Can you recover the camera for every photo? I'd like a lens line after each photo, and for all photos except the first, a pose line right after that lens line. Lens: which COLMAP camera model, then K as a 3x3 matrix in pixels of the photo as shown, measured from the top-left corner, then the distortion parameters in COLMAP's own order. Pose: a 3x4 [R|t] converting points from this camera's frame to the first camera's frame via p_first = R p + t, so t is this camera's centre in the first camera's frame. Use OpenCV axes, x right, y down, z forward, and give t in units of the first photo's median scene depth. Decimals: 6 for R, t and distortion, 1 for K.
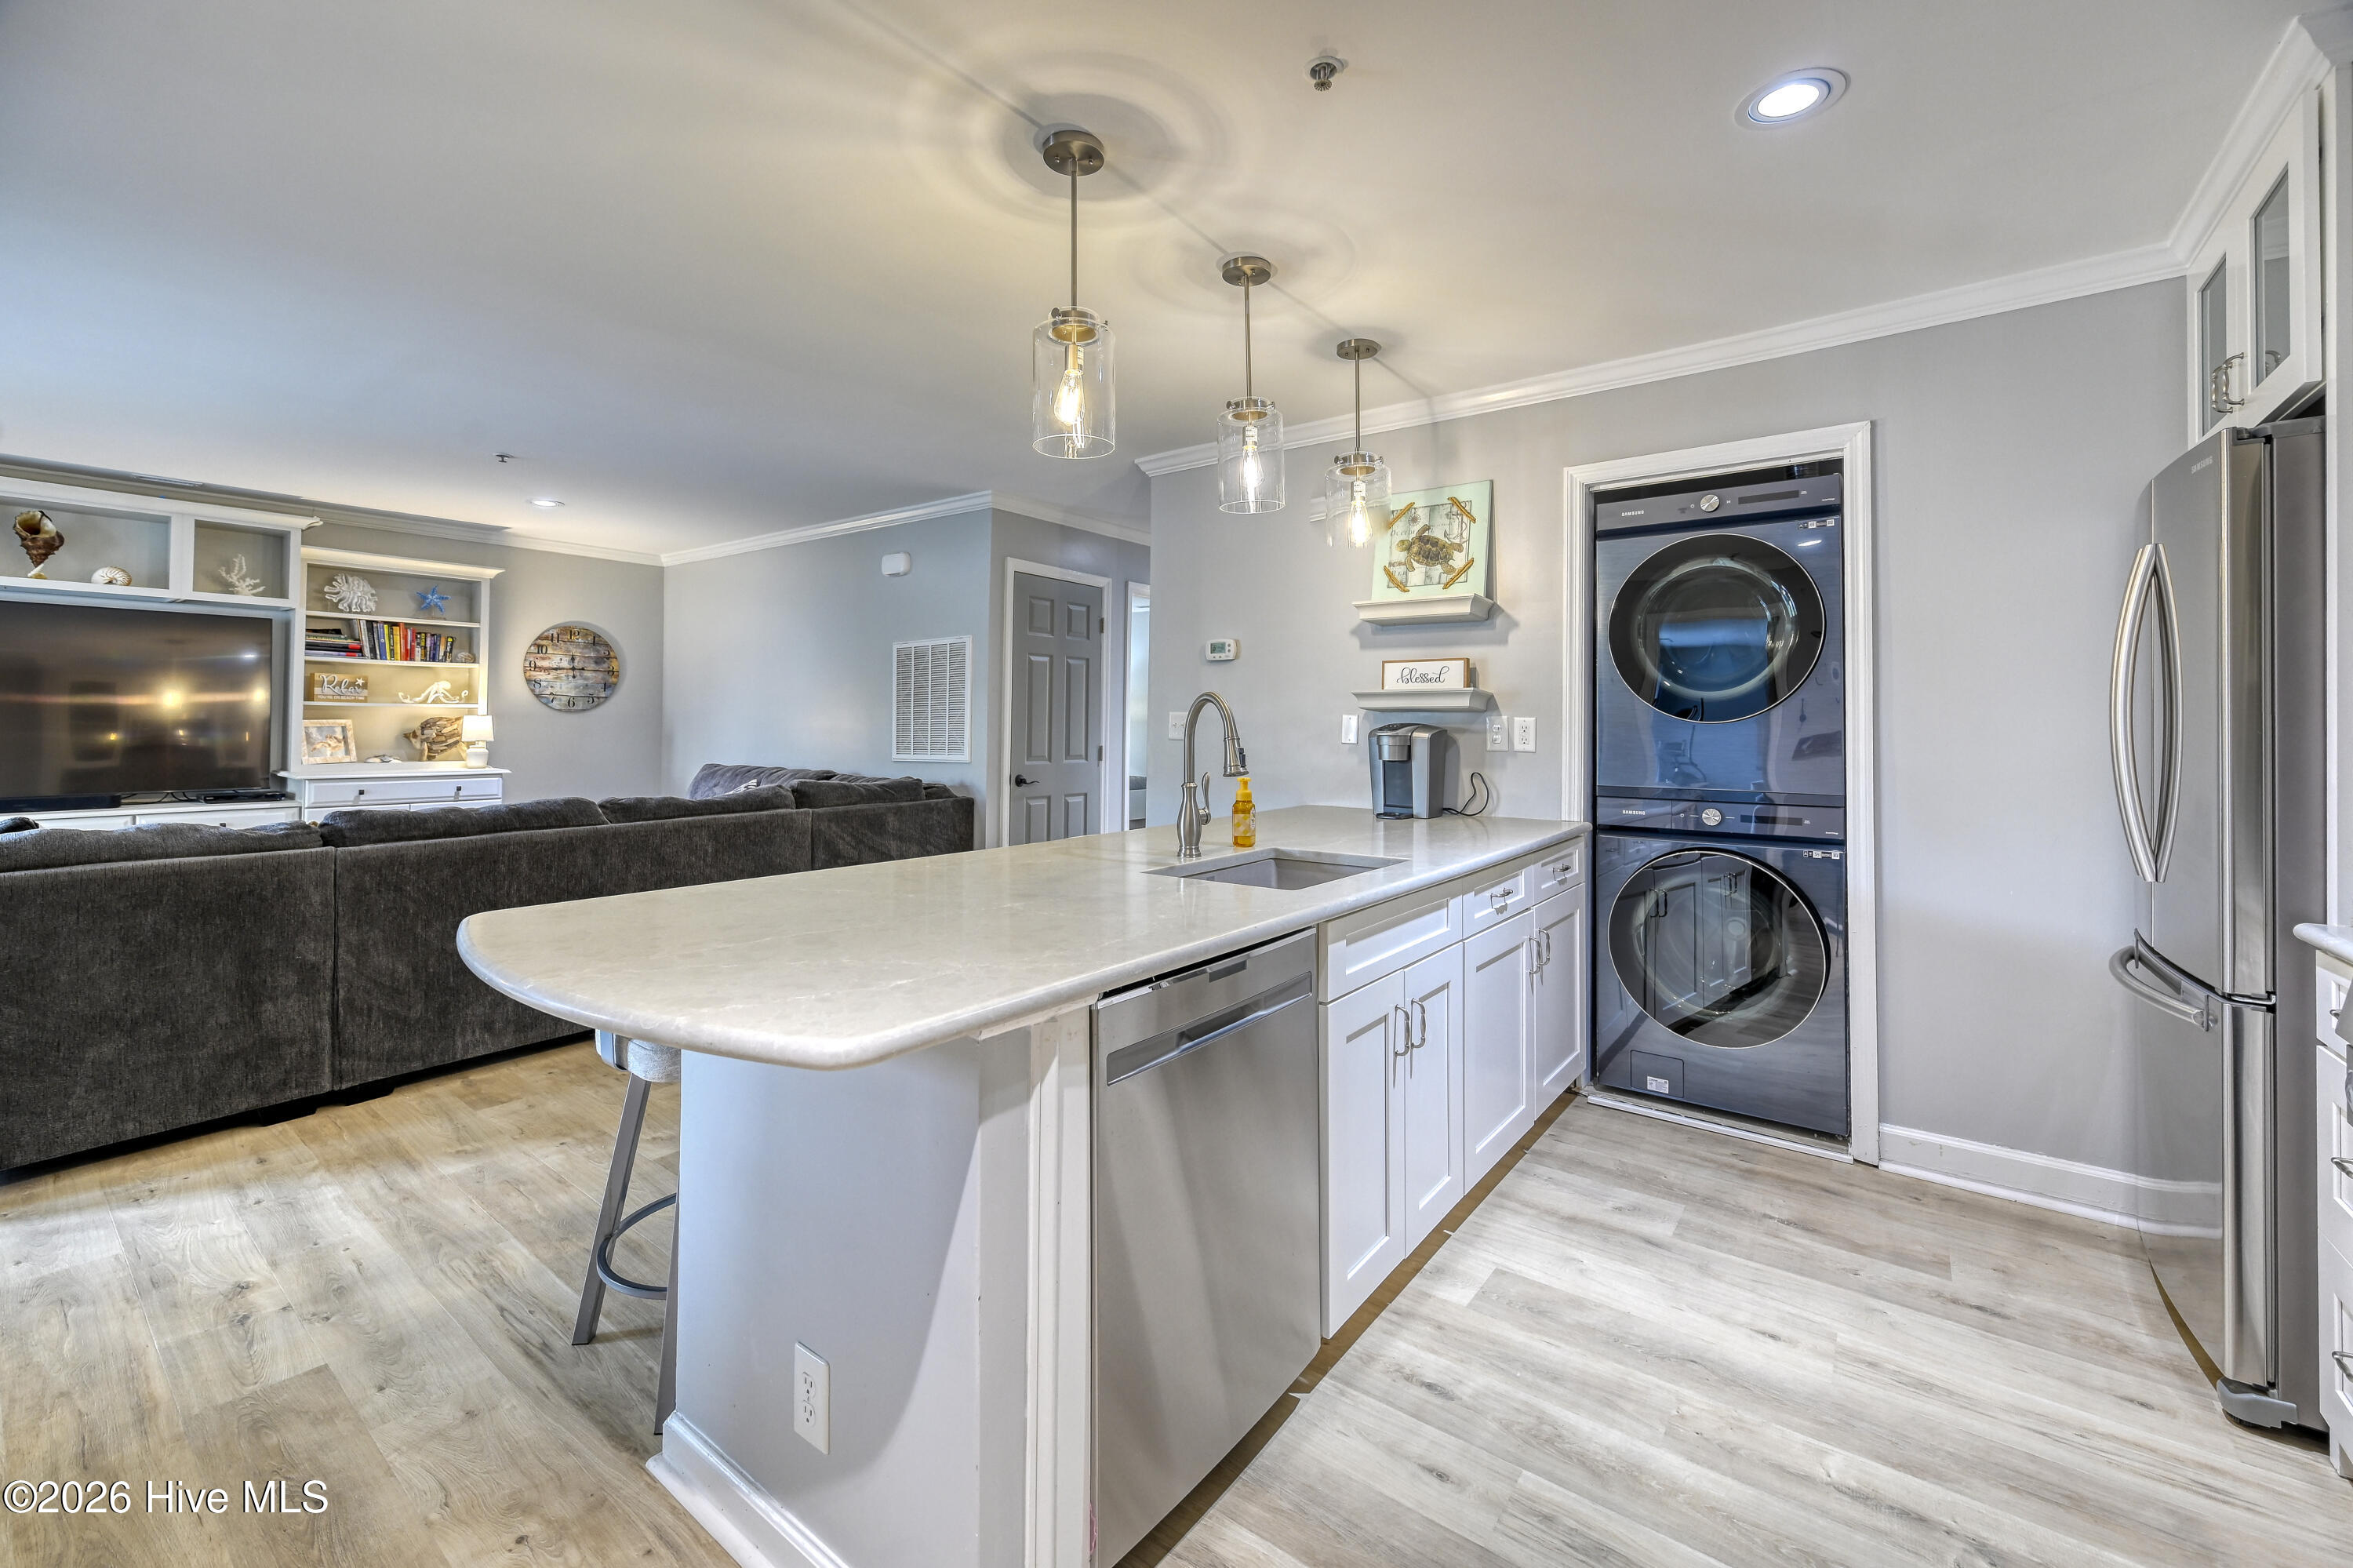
lens RADIAL K [[956.3, 0, 1179.7], [0, 956.3, 705.2], [0, 0, 1]] dist [-0.000051, 0.000601]
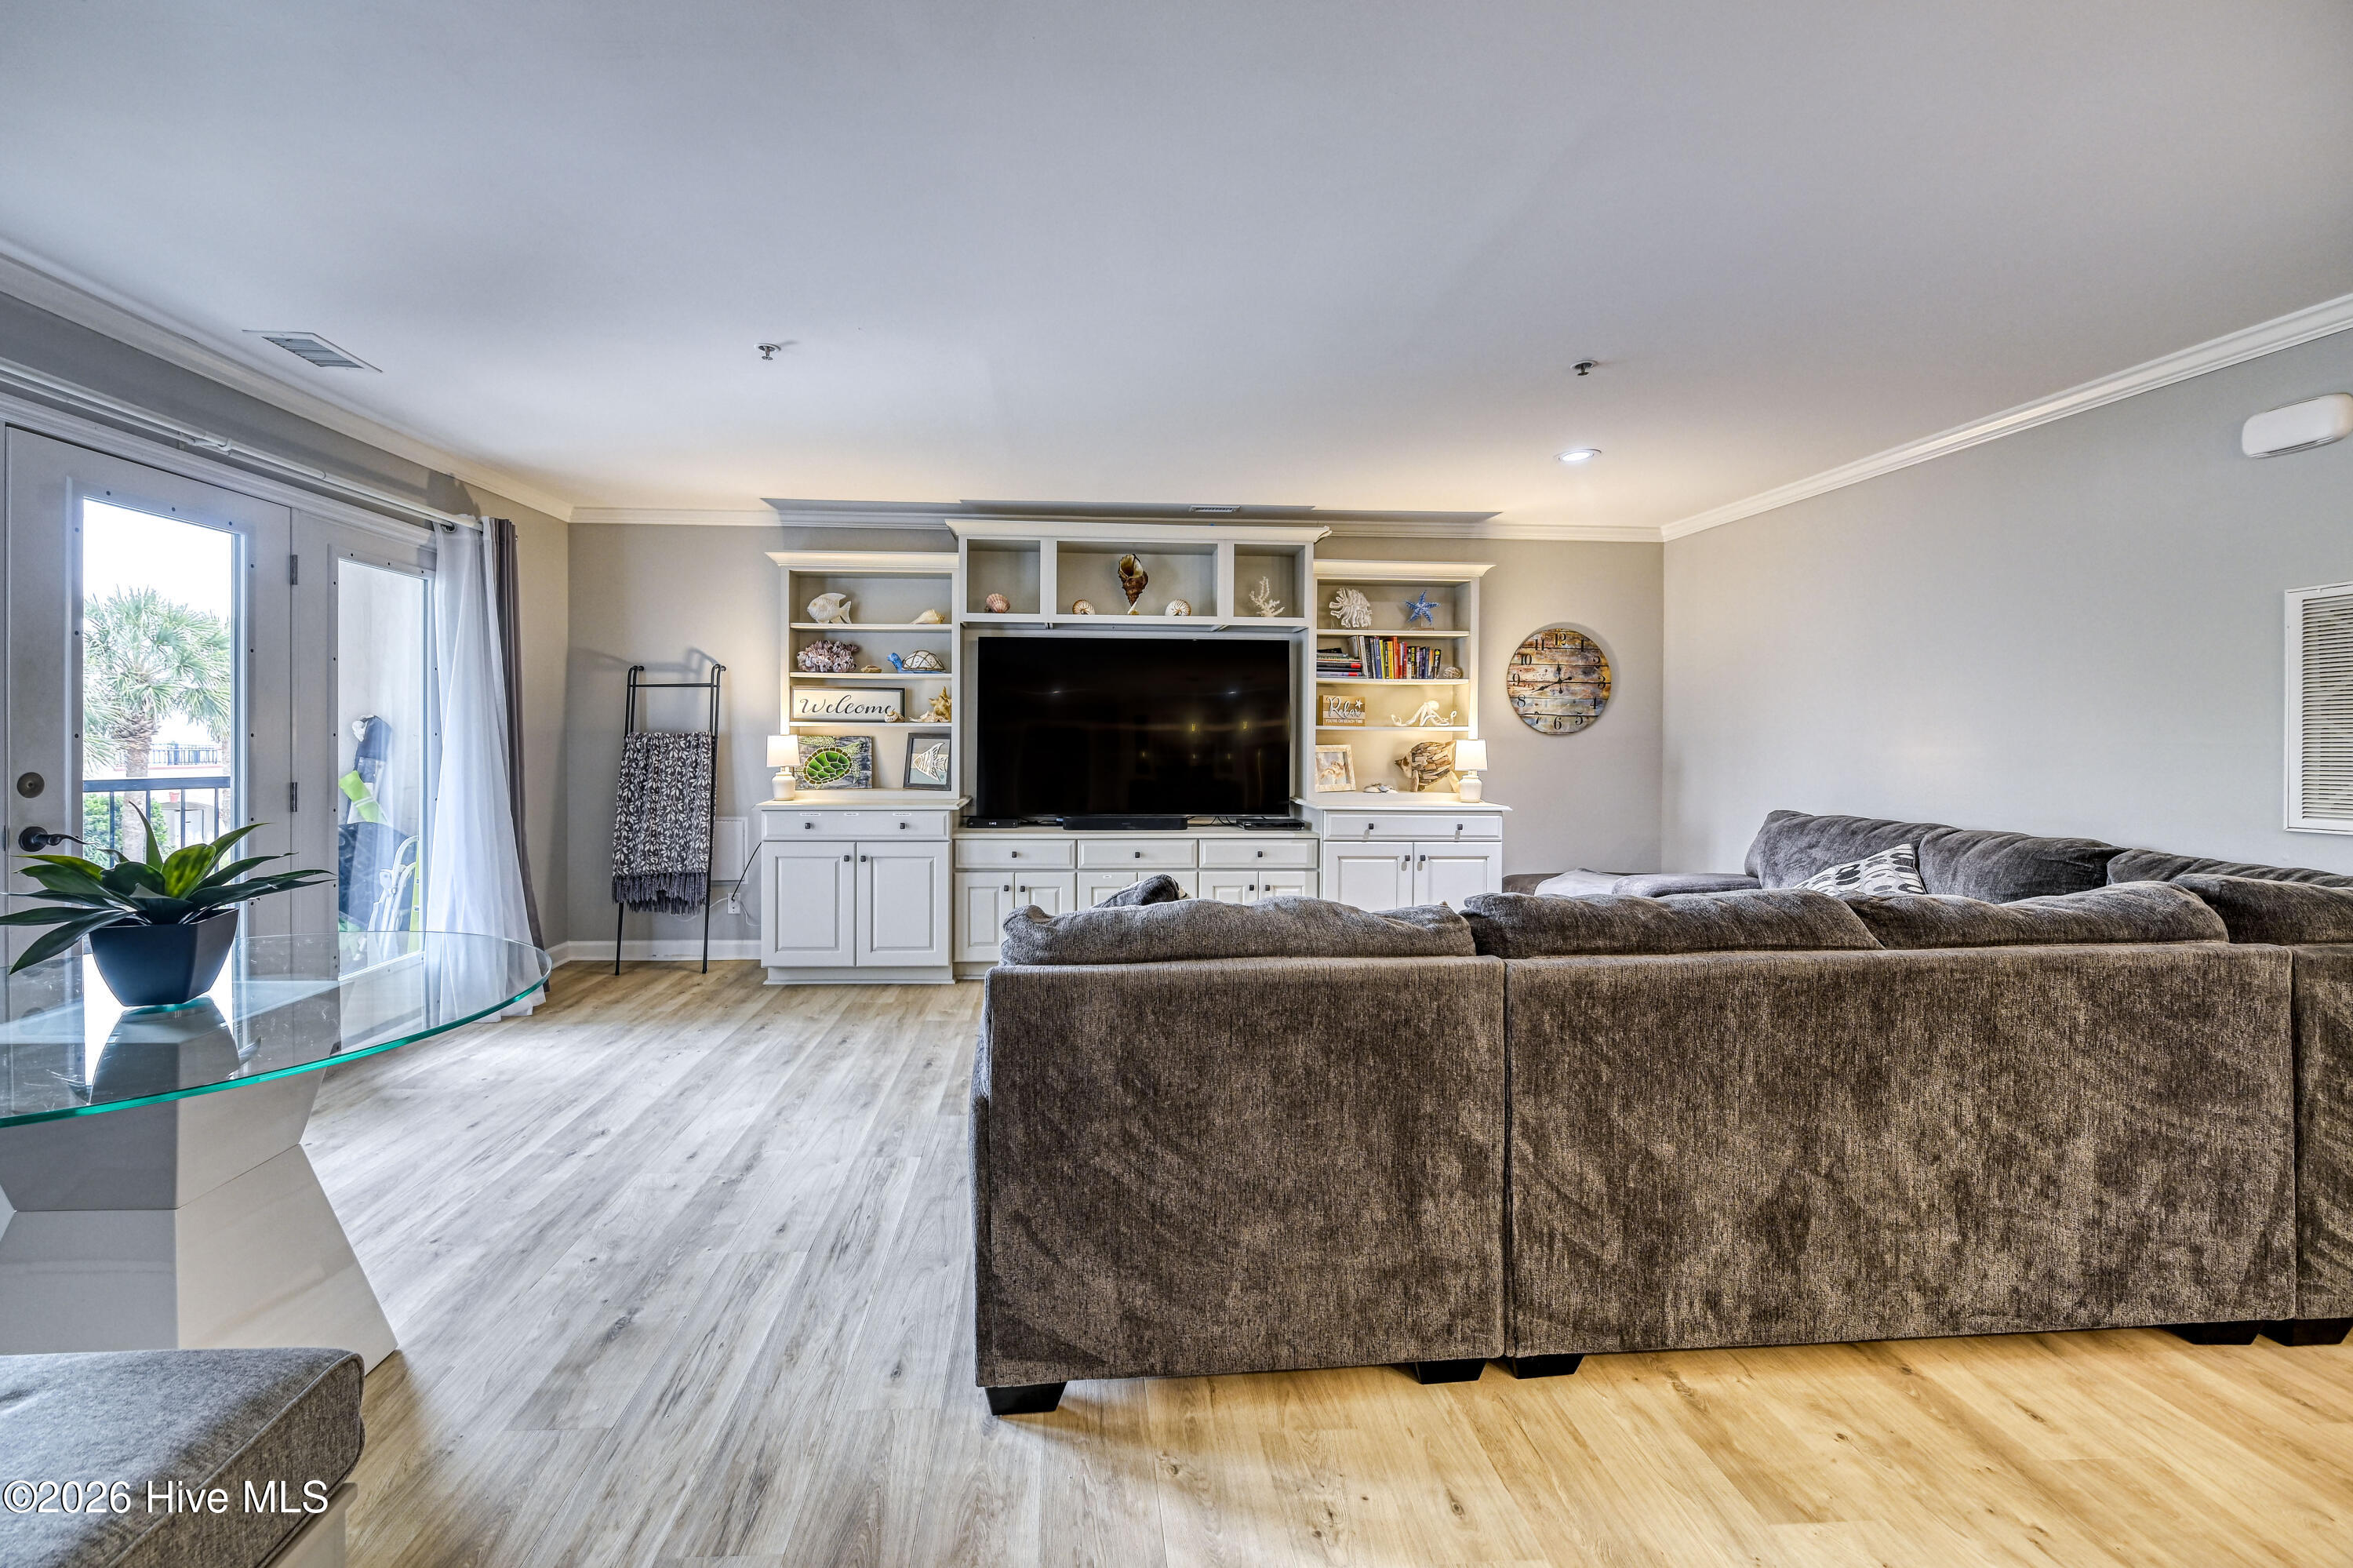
lens RADIAL K [[992.4, 0, 1163.1], [0, 992.4, 734.3], [0, 0, 1]] dist [0.000254, 0.010330]
pose [[0.684951, -0.006836, -0.728557, -0.488666], [0.012675, 0.999916, 0.002534, 0.000207], [0.728479, -0.010971, 0.684980, 0.351541]]
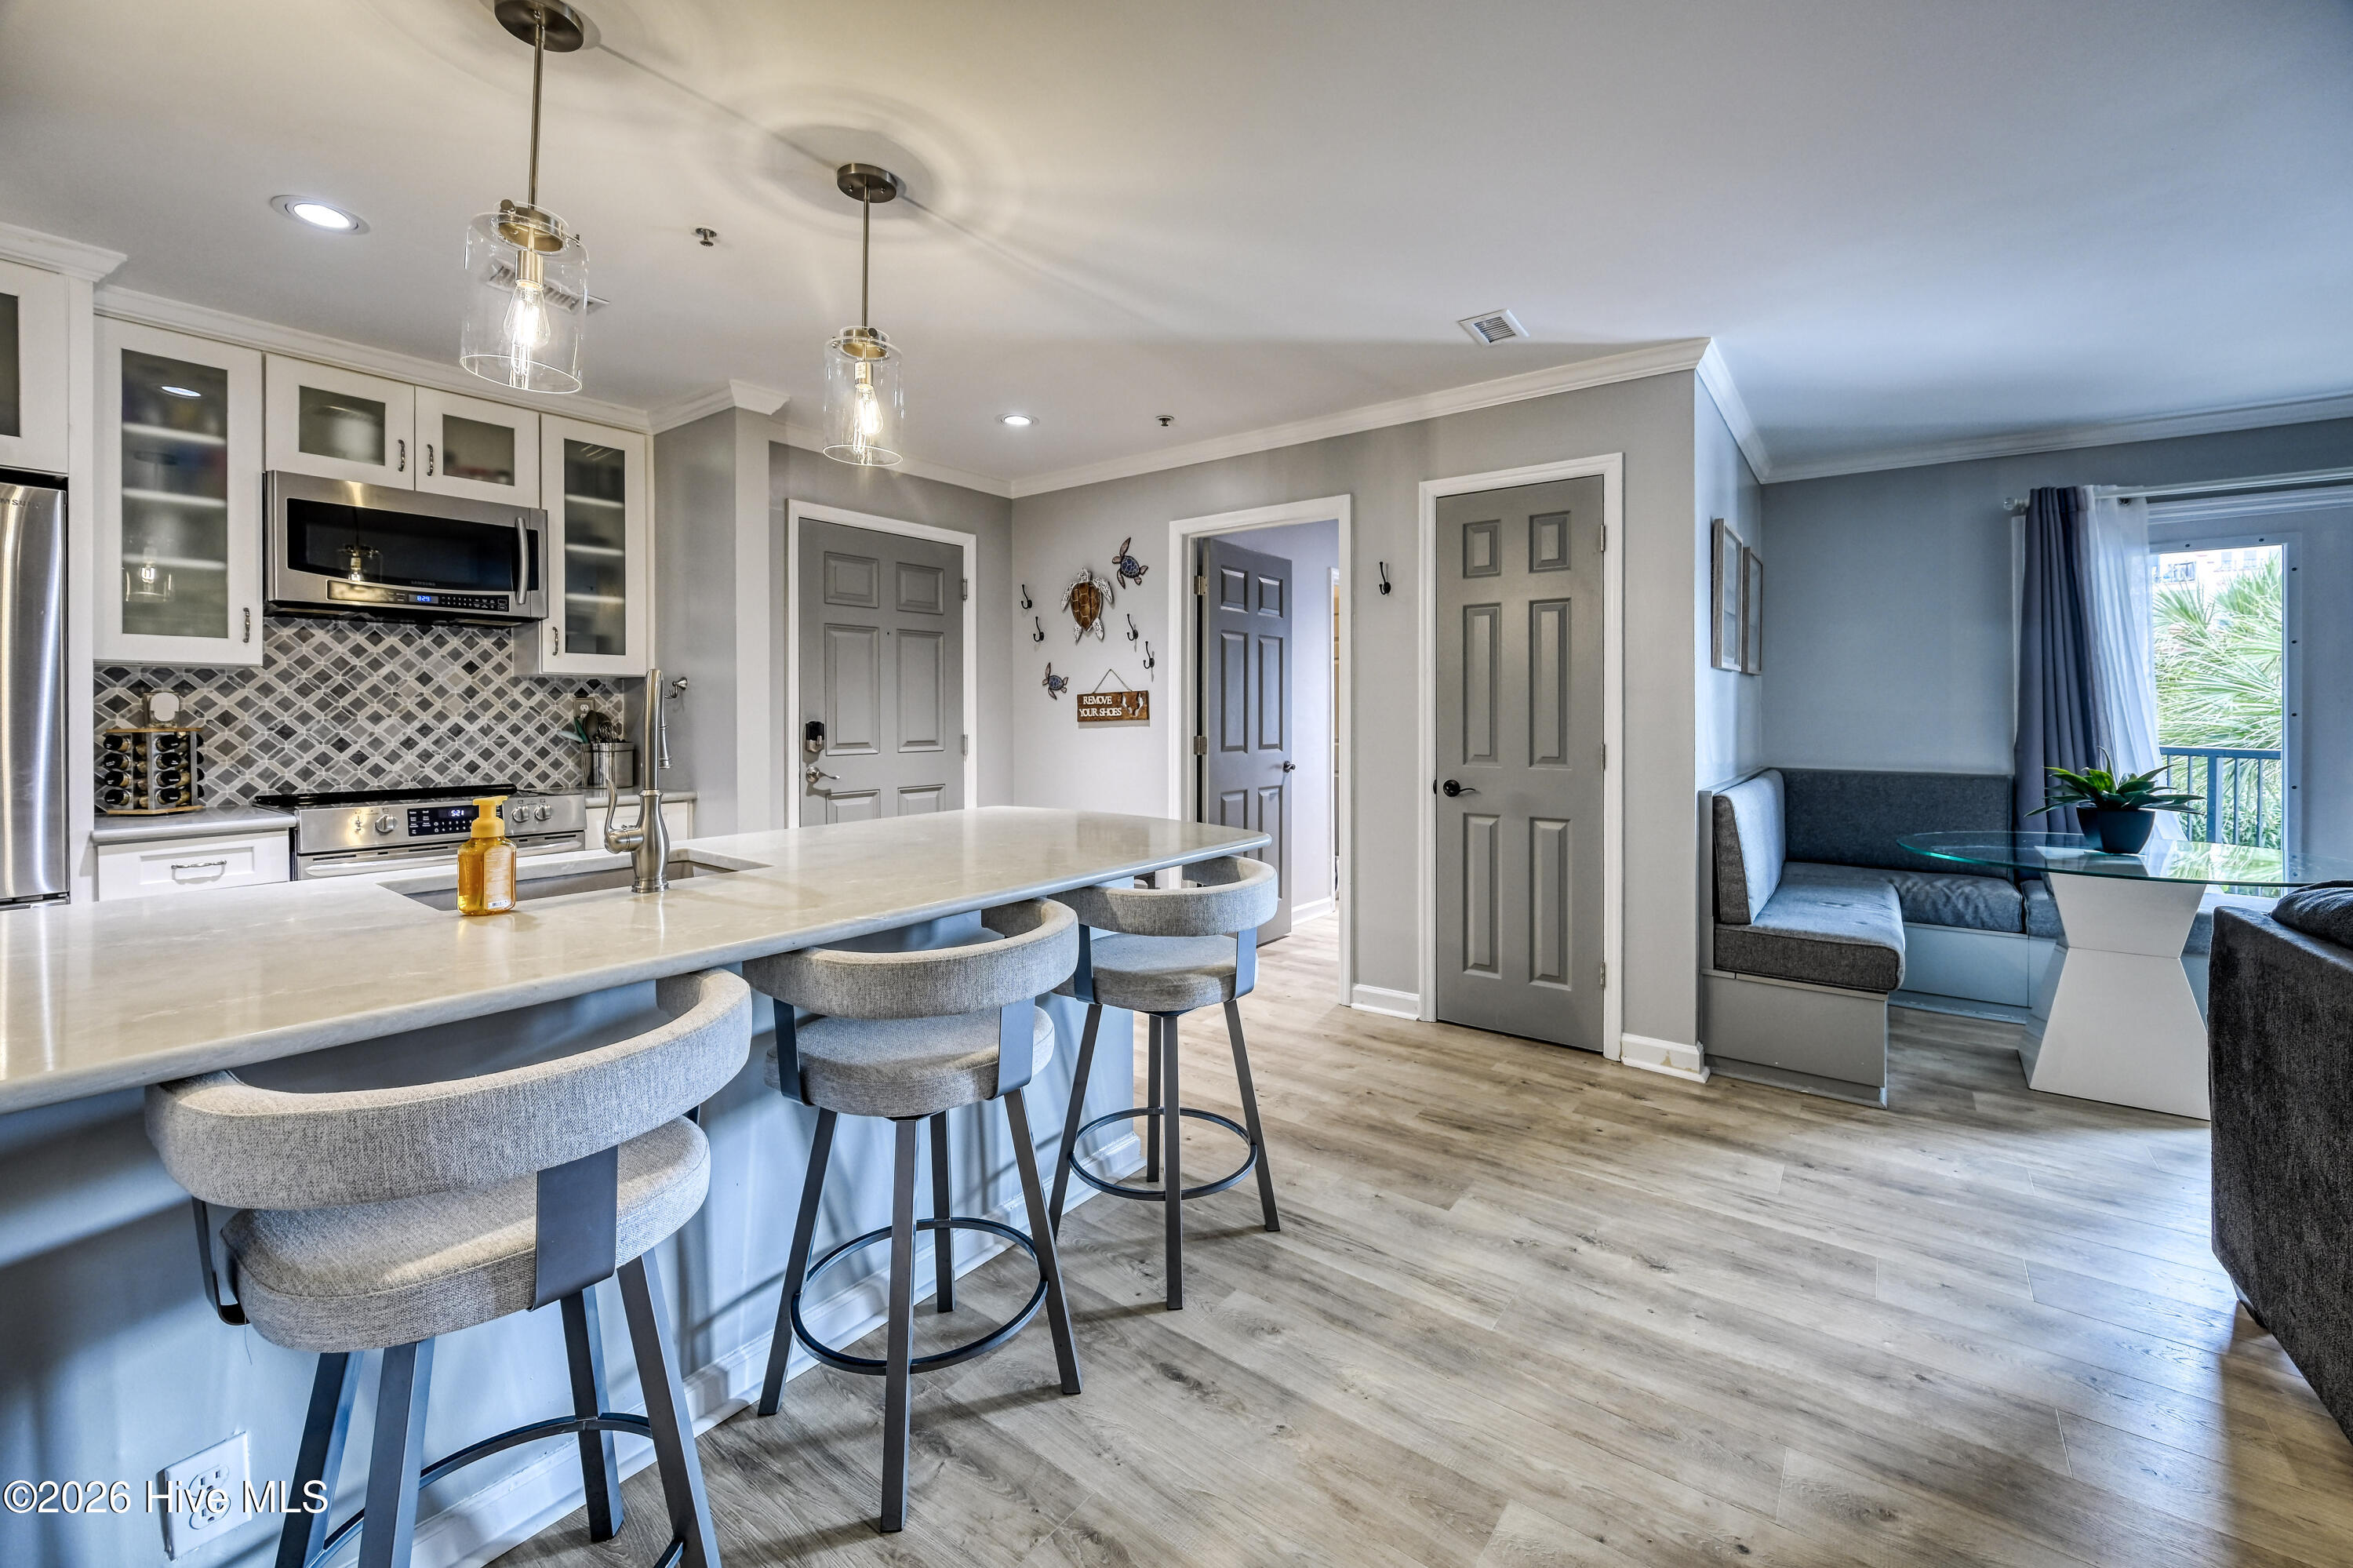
lens RADIAL K [[992.4, 0, 1163.1], [0, 992.4, 734.3], [0, 0, 1]] dist [0.000254, 0.010330]
pose [[-0.999721, -0.009988, 0.021421, -0.271380], [-0.009921, 0.999946, 0.003222, 0.022656], [-0.021452, 0.003008, -0.999765, 1.208243]]
